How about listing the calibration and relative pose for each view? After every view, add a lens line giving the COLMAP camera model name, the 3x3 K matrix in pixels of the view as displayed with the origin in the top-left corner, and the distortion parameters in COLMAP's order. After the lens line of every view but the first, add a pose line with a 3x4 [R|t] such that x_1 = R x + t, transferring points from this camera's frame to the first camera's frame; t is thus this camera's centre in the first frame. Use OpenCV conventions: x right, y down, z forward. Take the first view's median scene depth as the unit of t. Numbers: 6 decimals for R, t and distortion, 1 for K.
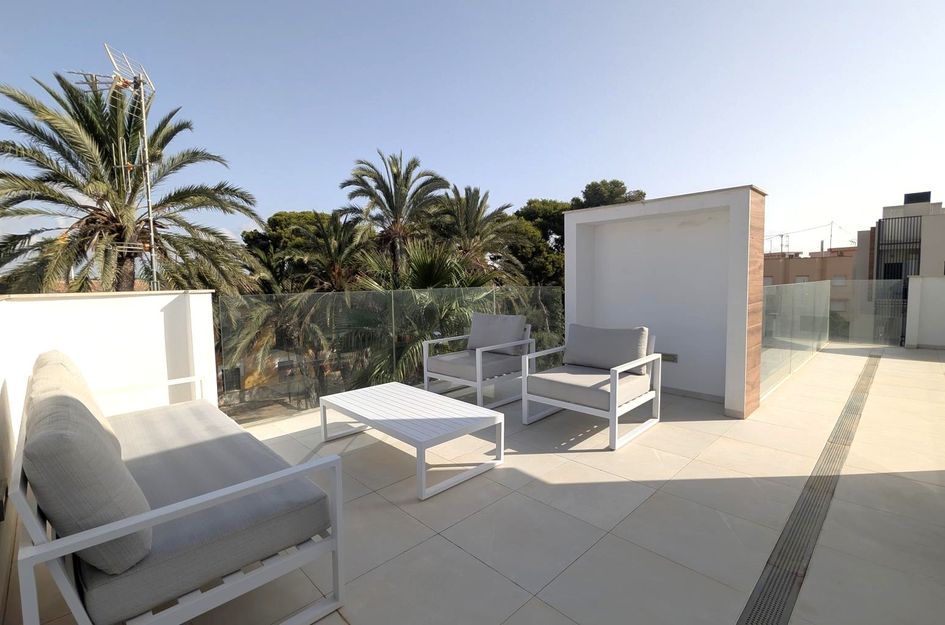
lens RADIAL K [[428.6, 0, 465.8], [0, 428.6, 305.8], [0, 0, 1]] dist [-0.009050, 0.000424]
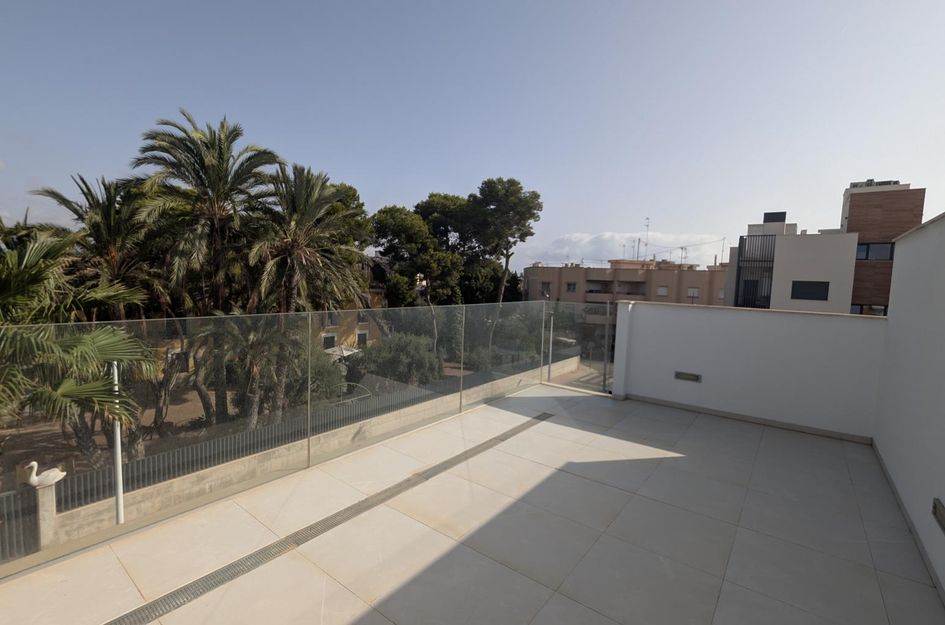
lens RADIAL K [[428.6, 0, 471.4], [0, 428.6, 311.9], [0, 0, 1]] dist [-0.009050, 0.000424]
pose [[0.987269, 0.039319, 0.154122, 0.423378], [-0.042794, 0.998898, 0.019295, -0.033496], [-0.153193, -0.025645, 0.987863, 0.195471]]
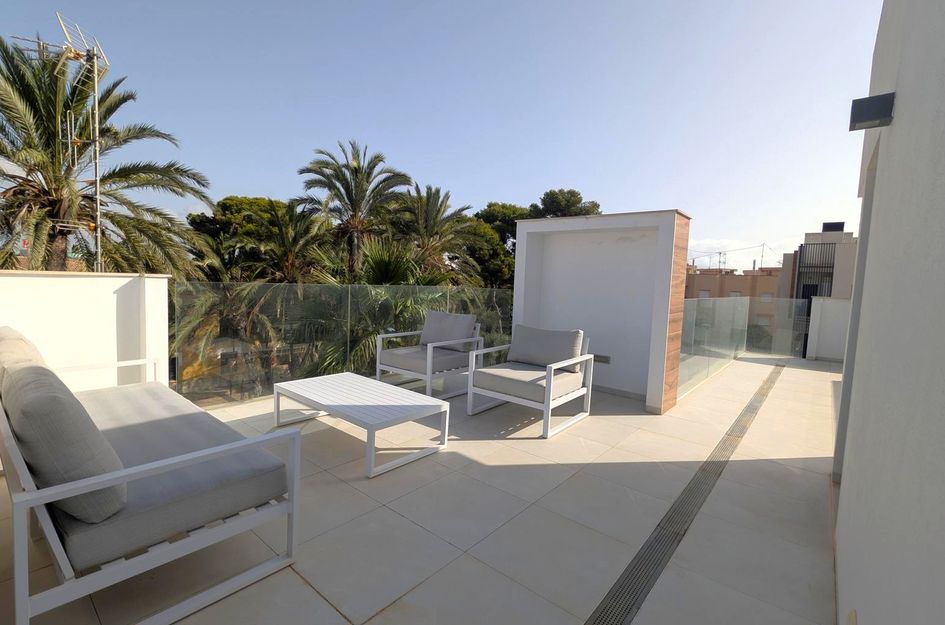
lens RADIAL K [[428.6, 0, 467.8], [0, 428.6, 307.2], [0, 0, 1]] dist [-0.009050, 0.000424]
pose [[0.993039, 0.048624, 0.107281, 0.001768], [-0.049189, 0.998786, 0.002620, 0.000639], [-0.107023, -0.007879, 0.994225, -0.025007]]
